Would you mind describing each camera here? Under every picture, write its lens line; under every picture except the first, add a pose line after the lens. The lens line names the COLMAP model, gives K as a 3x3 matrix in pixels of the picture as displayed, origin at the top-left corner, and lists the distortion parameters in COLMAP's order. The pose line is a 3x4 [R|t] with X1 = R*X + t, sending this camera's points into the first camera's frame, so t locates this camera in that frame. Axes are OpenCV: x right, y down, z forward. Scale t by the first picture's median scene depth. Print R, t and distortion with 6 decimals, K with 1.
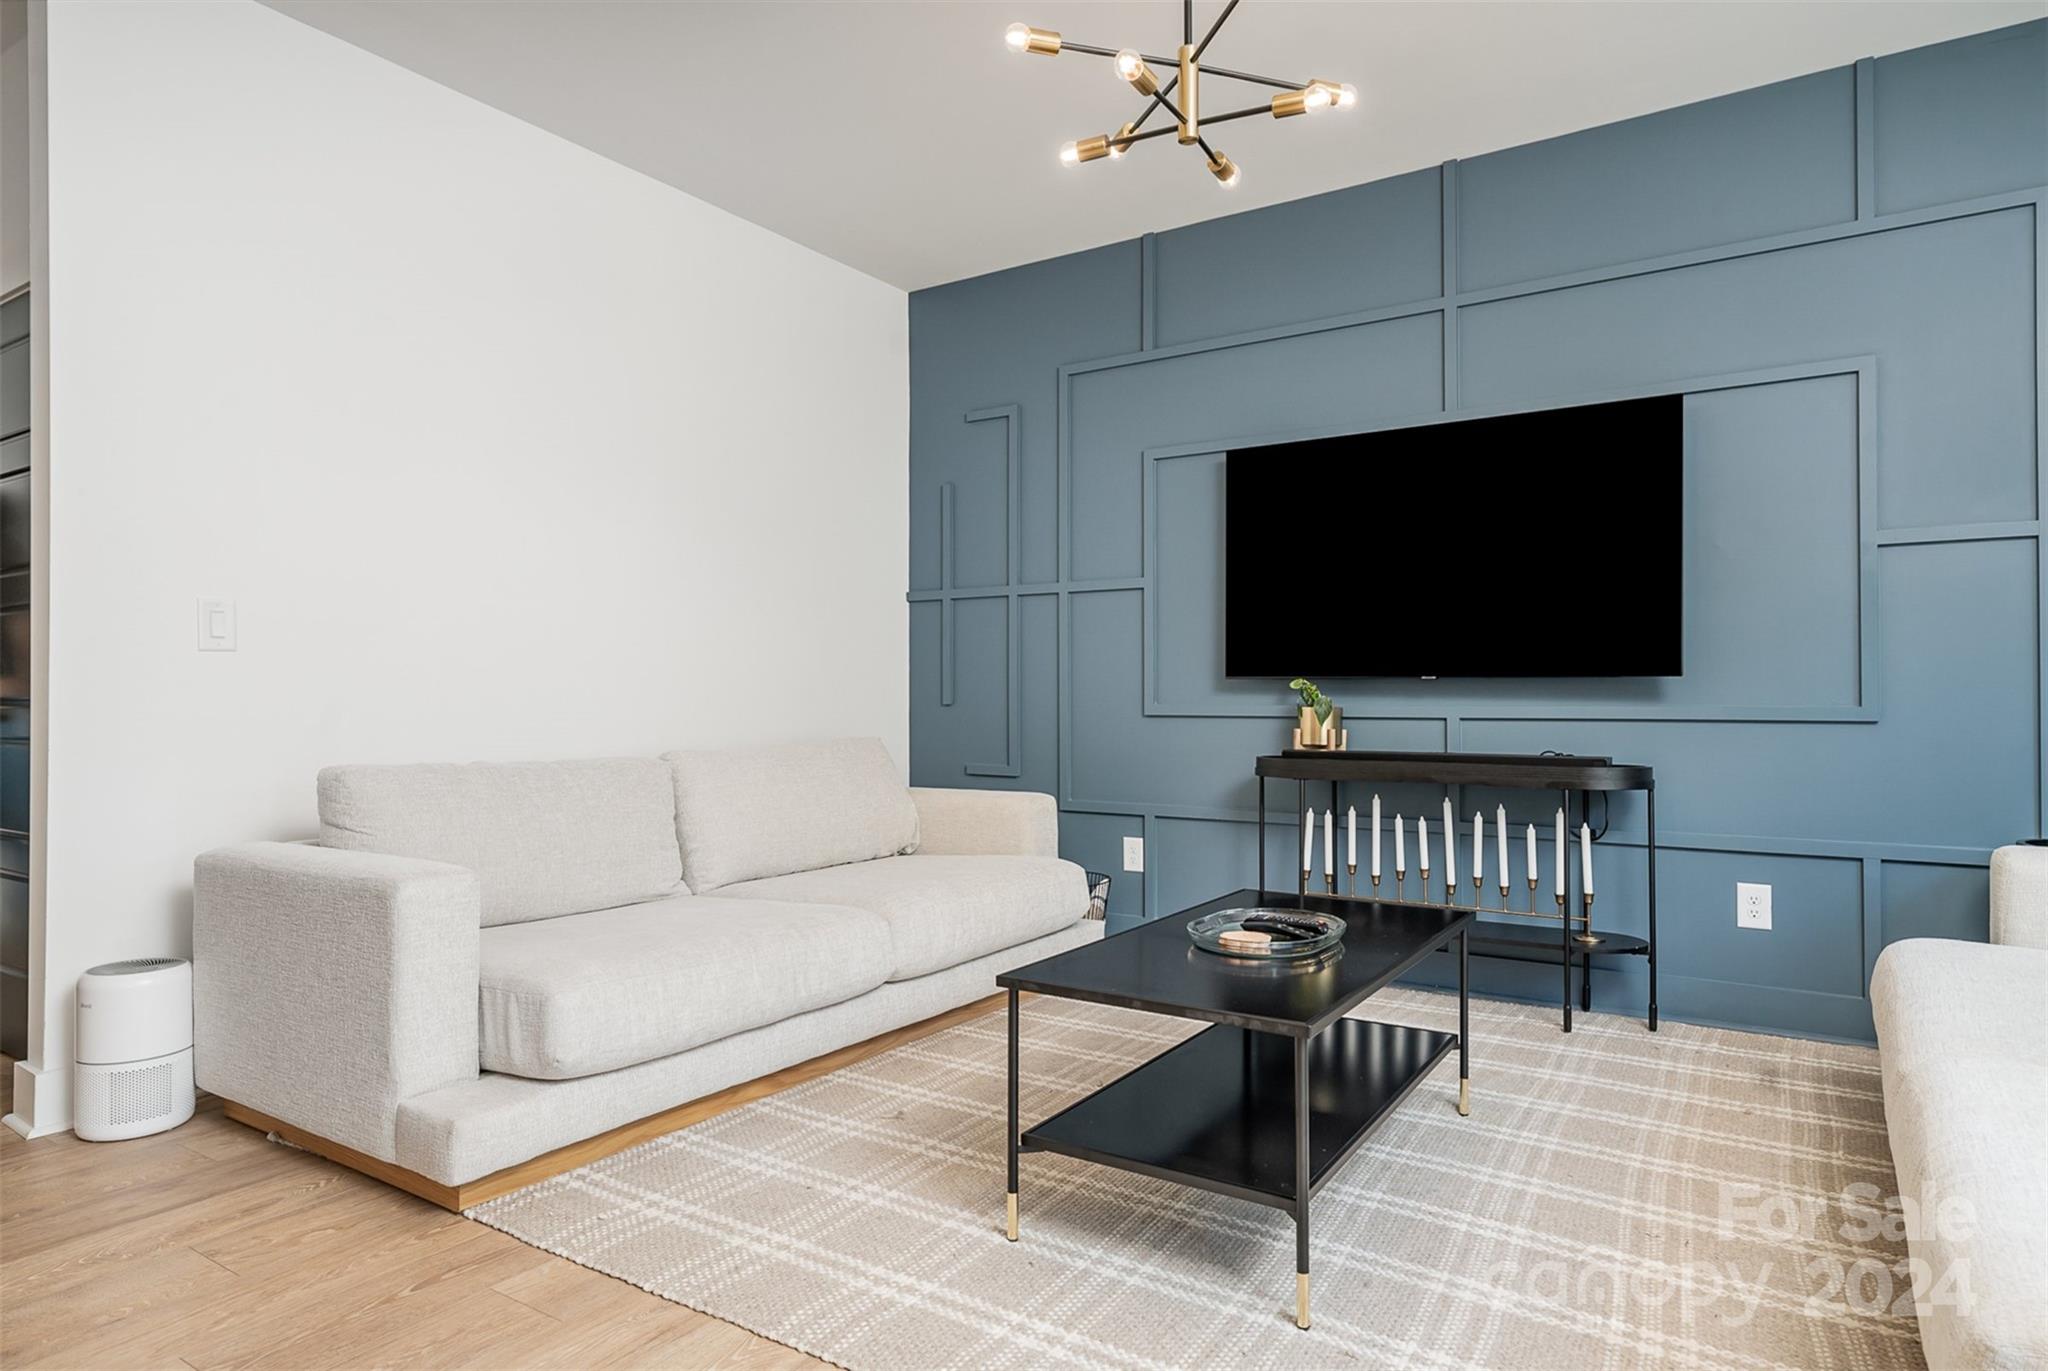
lens RADIAL K [[1197.6, 0, 1021.4], [0, 1197.6, 687.0], [0, 0, 1]] dist [0.003971, -0.000268]
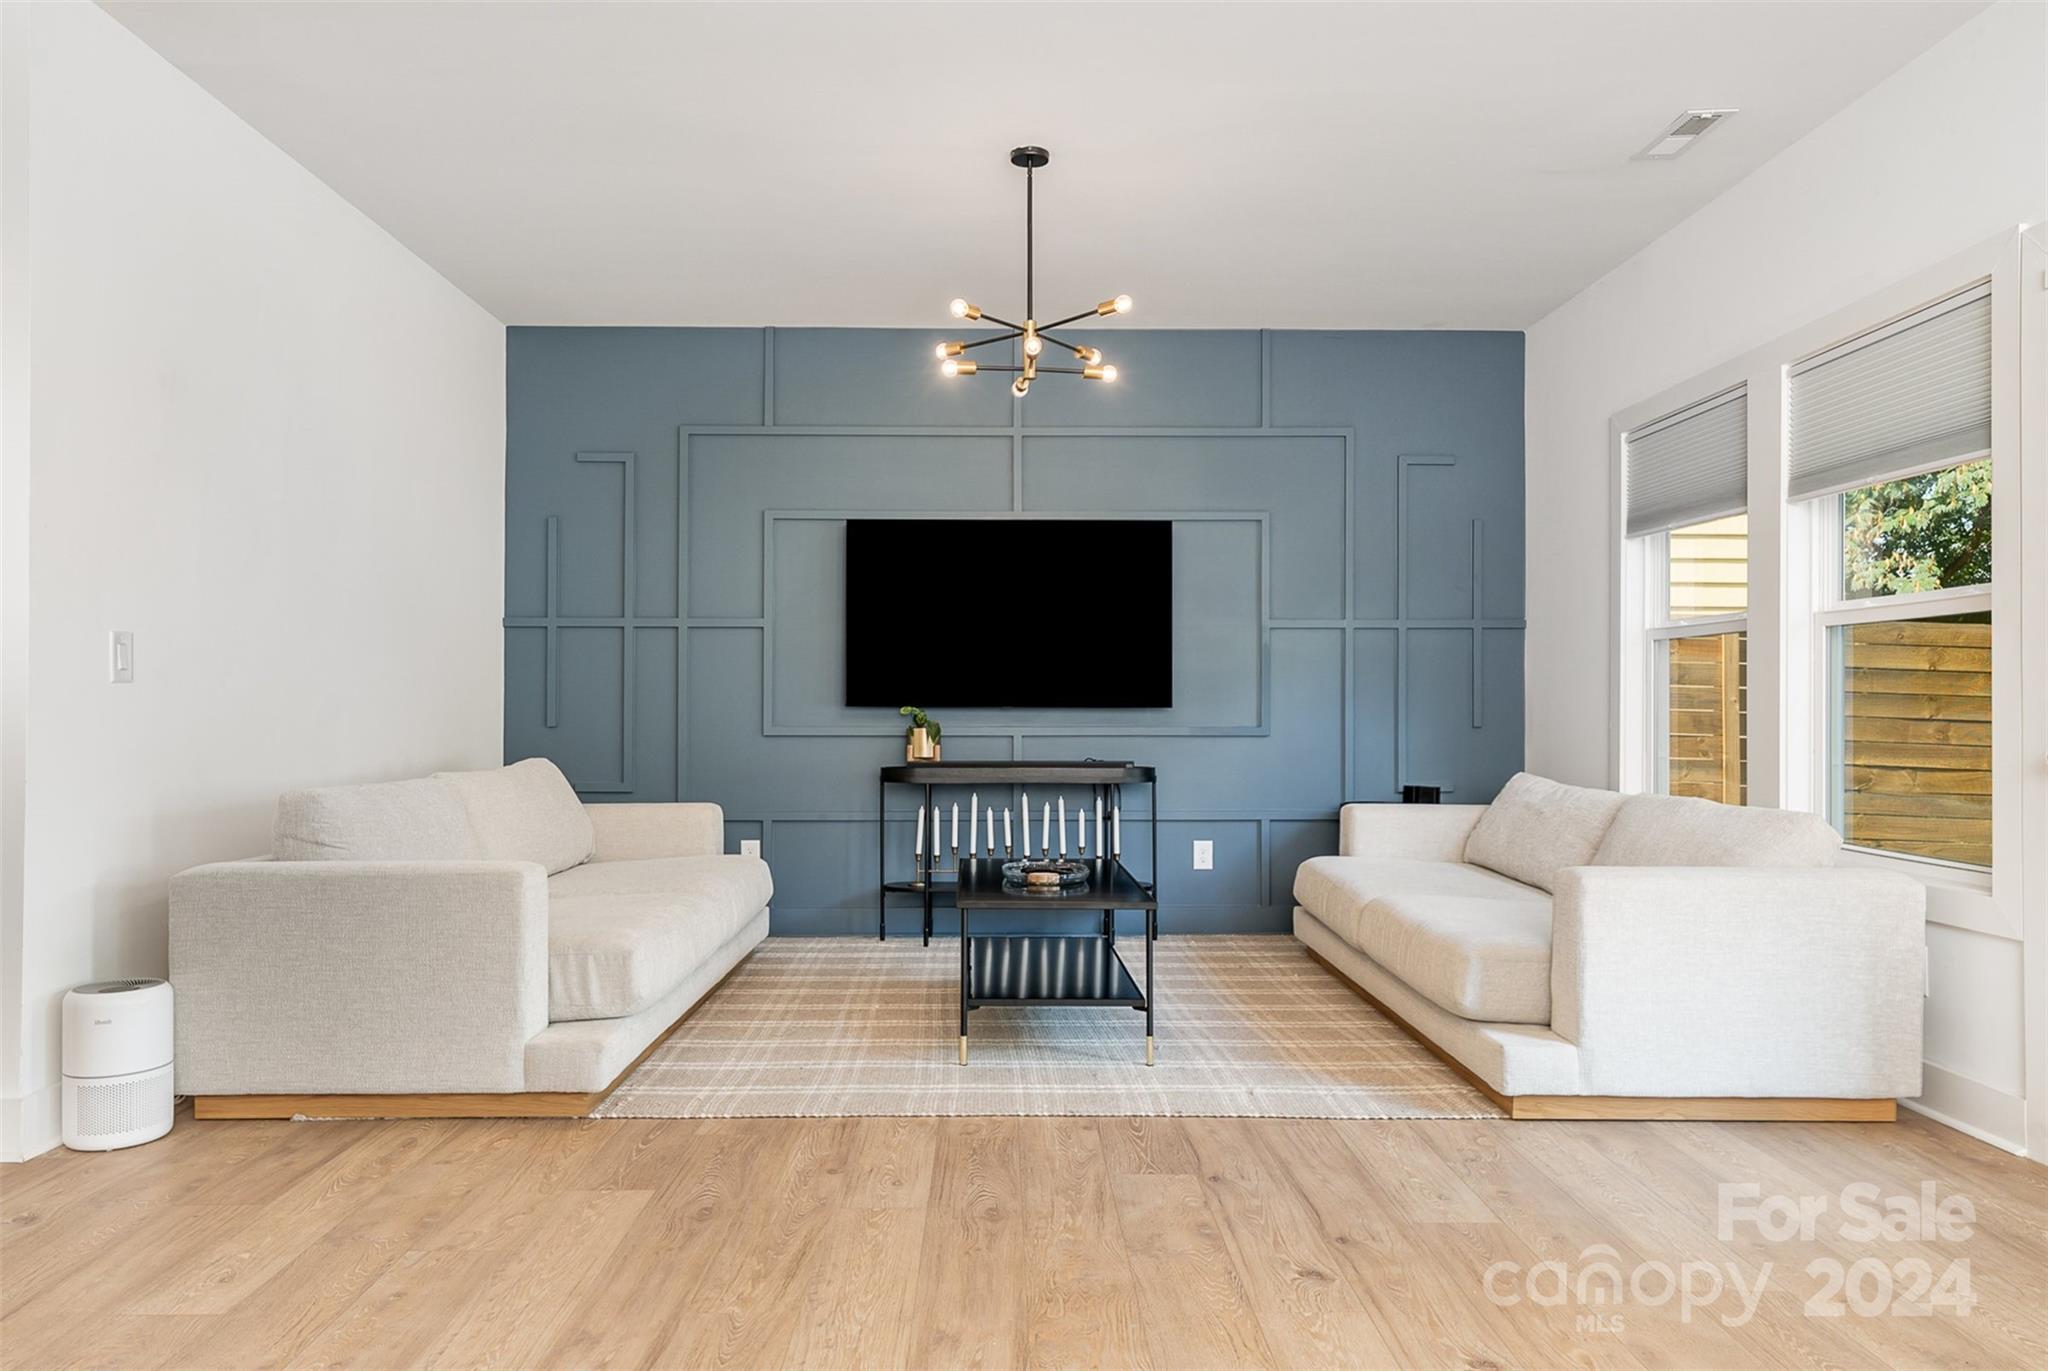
lens RADIAL K [[1381.6, 0, 1022.5], [0, 1381.6, 697.6], [0, 0, 1]] dist [0.008563, 0.003018]
pose [[0.822512, 0.006512, 0.568711, -0.563349], [-0.006184, 0.999978, -0.002507, -0.014653], [-0.568715, -0.001455, 0.822534, -0.318769]]
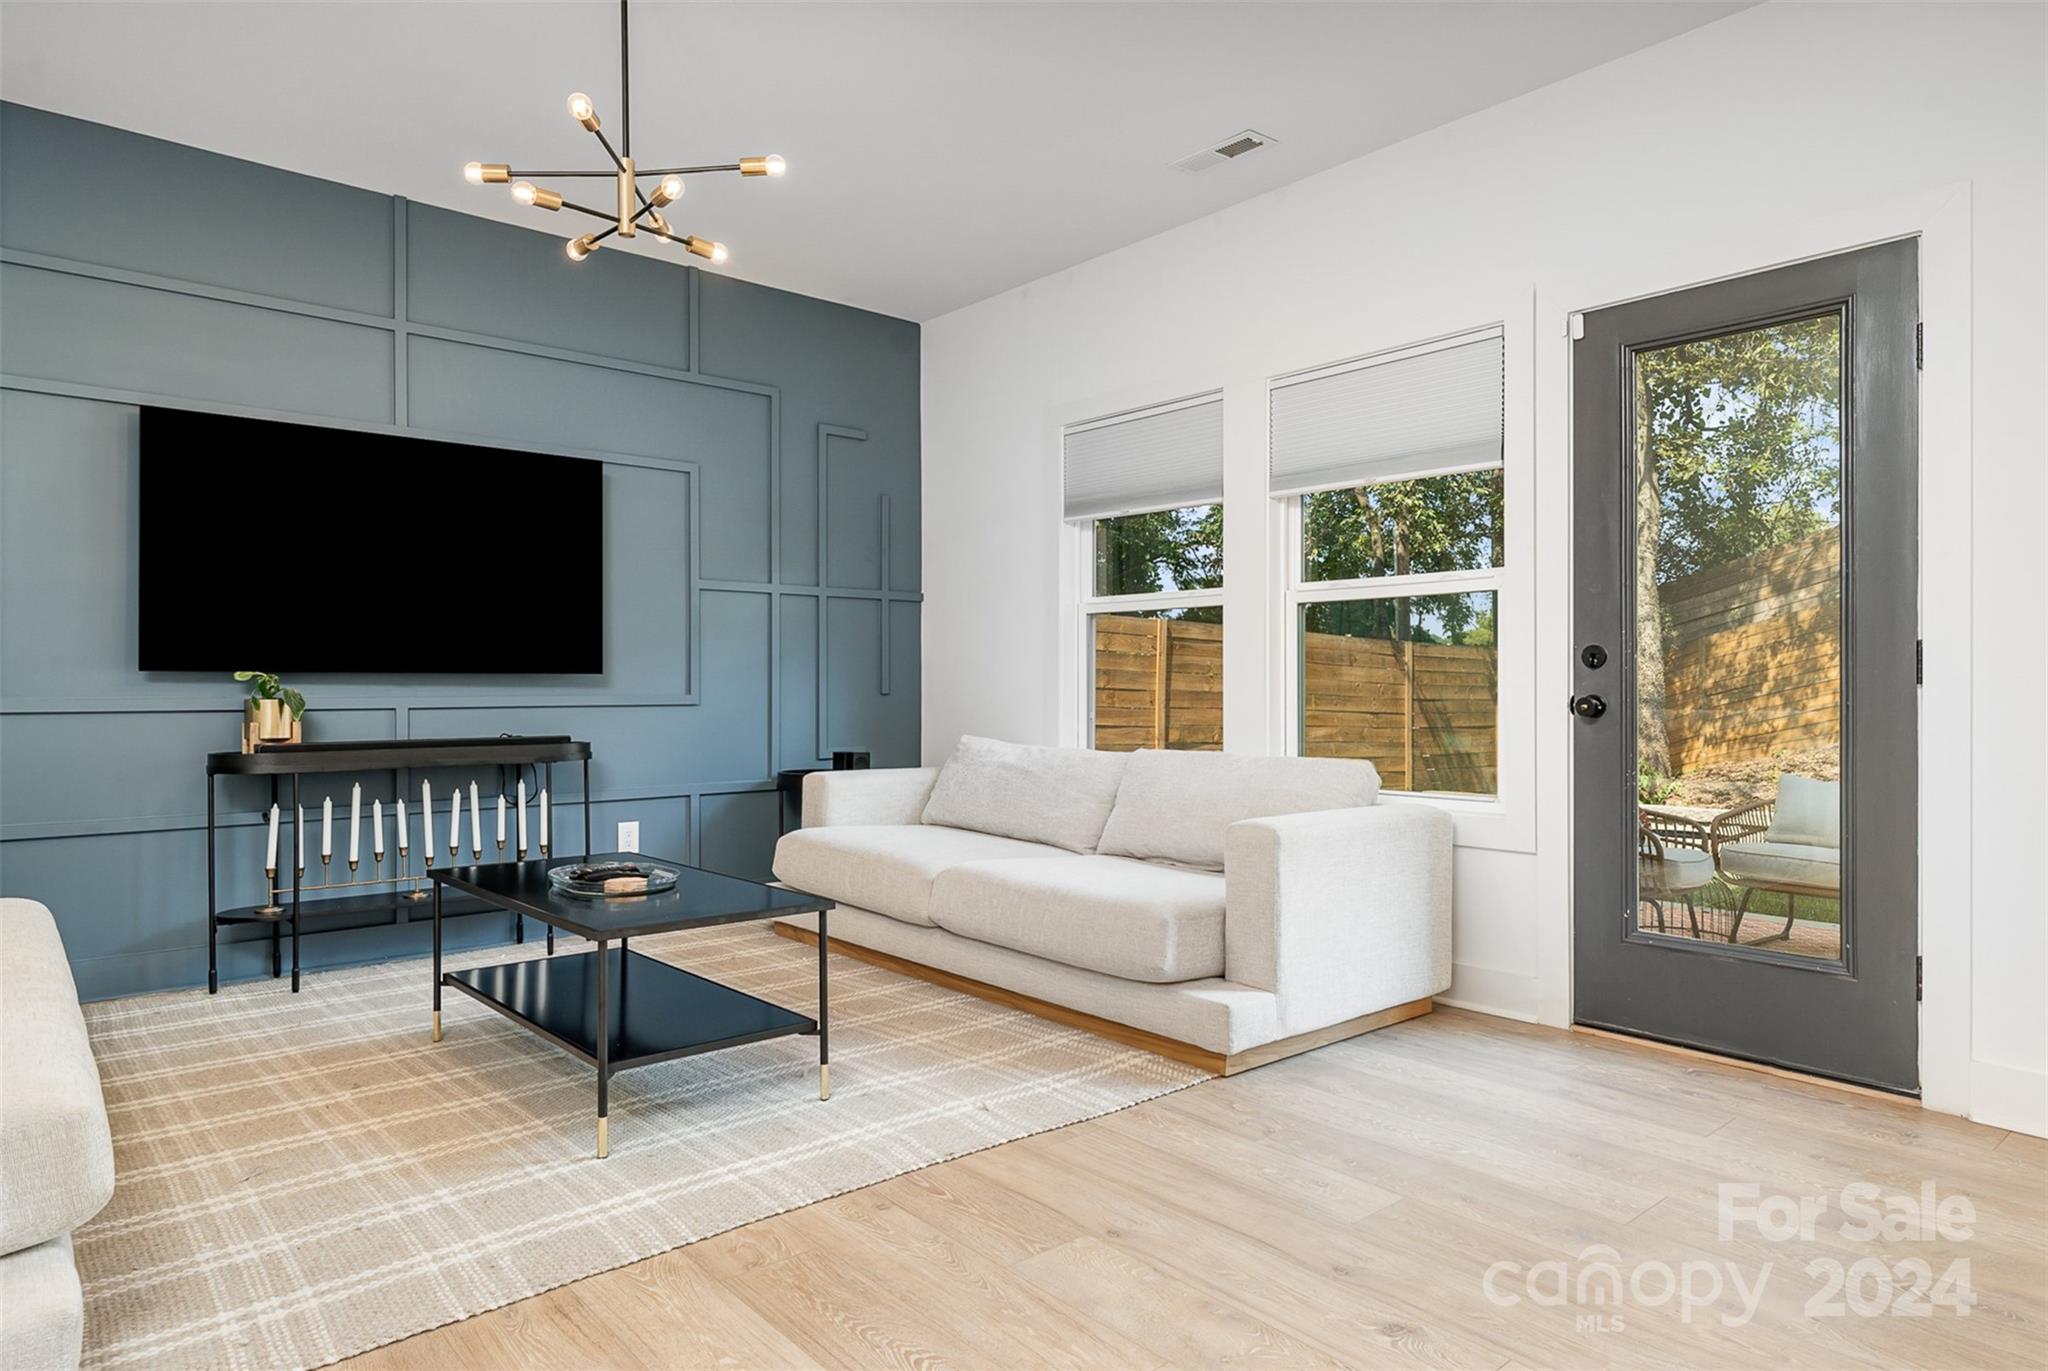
lens RADIAL K [[1197.6, 0, 1024.6], [0, 1197.6, 685.1], [0, 0, 1]] dist [0.003971, -0.000268]
pose [[0.266561, 0.002164, 0.963816, -0.573094], [-0.005753, 0.999983, -0.000655, 0.002319], [-0.963801, -0.005370, 0.266569, 0.170880]]
